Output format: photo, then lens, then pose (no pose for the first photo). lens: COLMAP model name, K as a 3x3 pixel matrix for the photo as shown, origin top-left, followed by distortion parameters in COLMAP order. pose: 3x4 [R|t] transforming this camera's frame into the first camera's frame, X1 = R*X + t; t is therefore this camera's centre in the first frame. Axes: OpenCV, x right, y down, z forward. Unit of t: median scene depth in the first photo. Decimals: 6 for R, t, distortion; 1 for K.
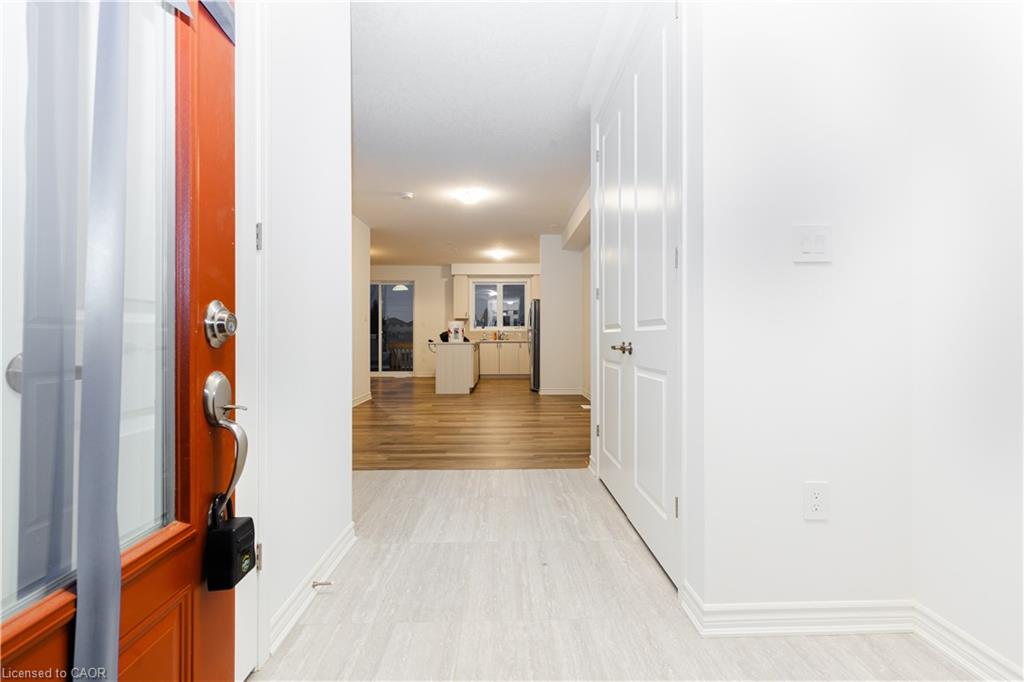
lens RADIAL K [[457.6, 0, 511.3], [0, 457.6, 336.3], [0, 0, 1]] dist [0.004644, -0.000799]
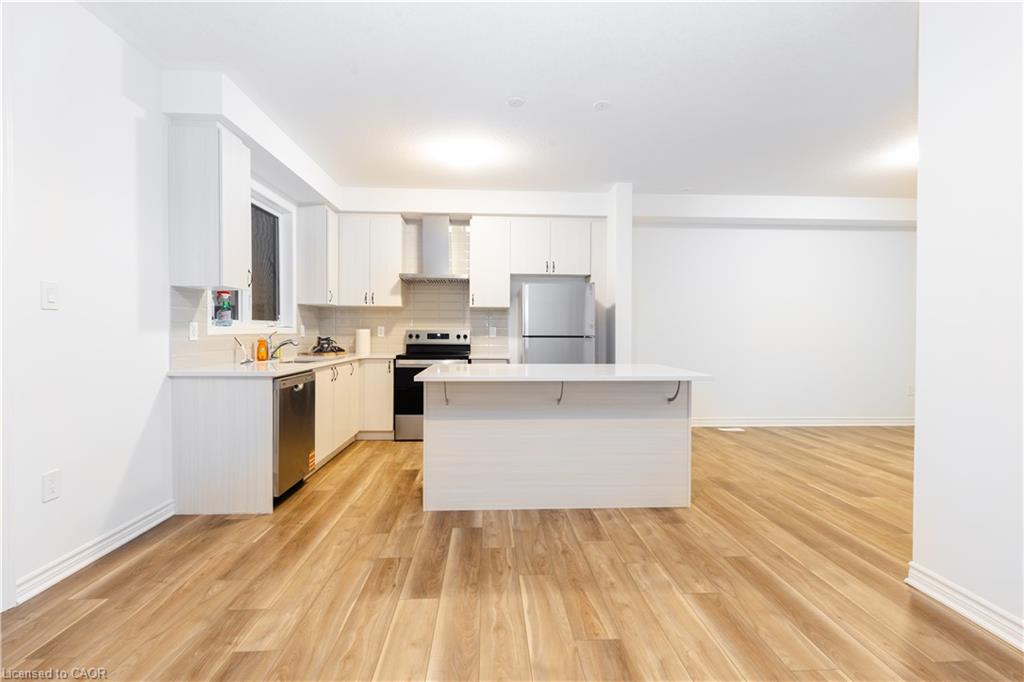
lens RADIAL K [[457.6, 0, 511.2], [0, 457.6, 335.6], [0, 0, 1]] dist [0.004644, -0.000799]
pose [[-0.034092, -0.006710, 0.999396, -0.437304], [-0.002432, 0.999975, 0.006631, -0.015002], [-0.999416, -0.002205, -0.034107, 0.942050]]
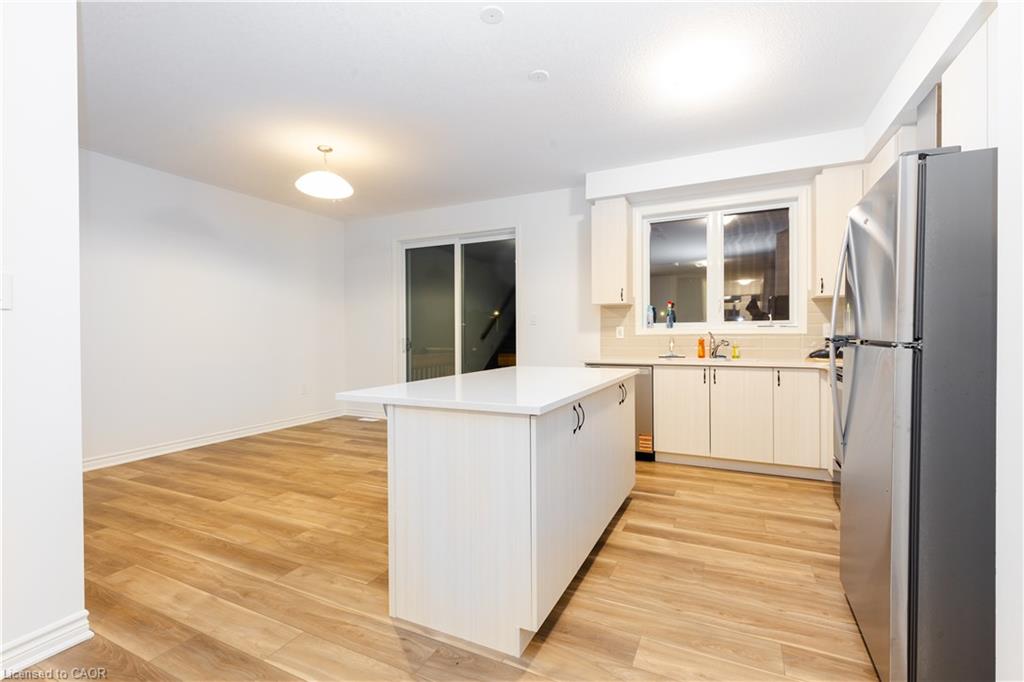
lens RADIAL K [[457.6, 0, 513.1], [0, 457.6, 337.1], [0, 0, 1]] dist [0.004644, -0.000799]
pose [[0.891811, -0.000300, -0.452408, -0.002208], [0.004809, 0.999950, 0.008816, -0.015348], [0.452382, -0.010038, 0.891768, 0.665151]]
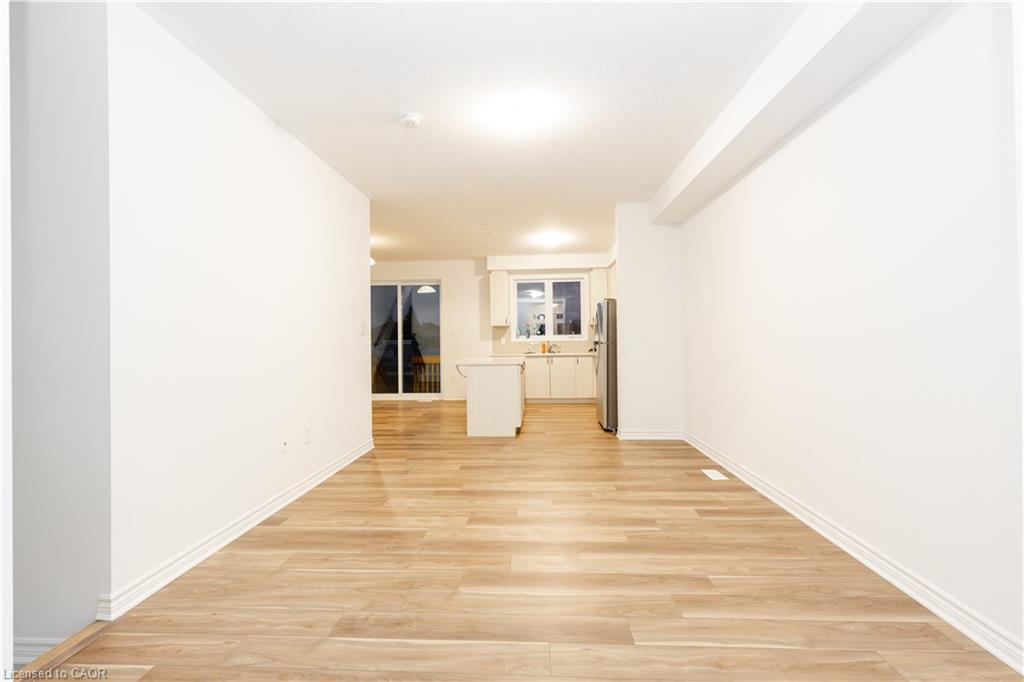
lens RADIAL K [[457.6, 0, 511.3], [0, 457.6, 338.2], [0, 0, 1]] dist [0.004644, -0.000799]
pose [[0.996983, -0.011436, -0.076773, -0.034341], [0.011236, 0.999932, -0.003040, -0.017539], [0.076803, 0.002168, 0.997044, 0.247140]]
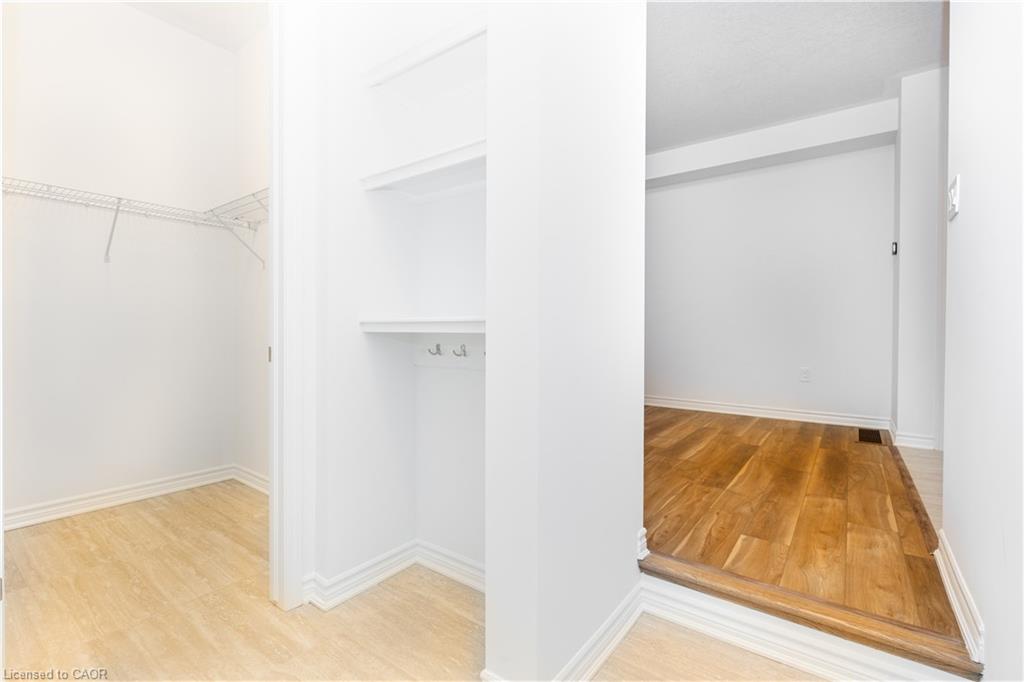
lens RADIAL K [[457.6, 0, 507.8], [0, 457.6, 339.2], [0, 0, 1]] dist [0.004644, -0.000799]
pose [[0.619711, -0.007276, 0.784796, -0.394049], [-0.001421, 0.999945, 0.010392, 0.017058], [-0.784829, -0.007555, 0.619666, 0.364905]]
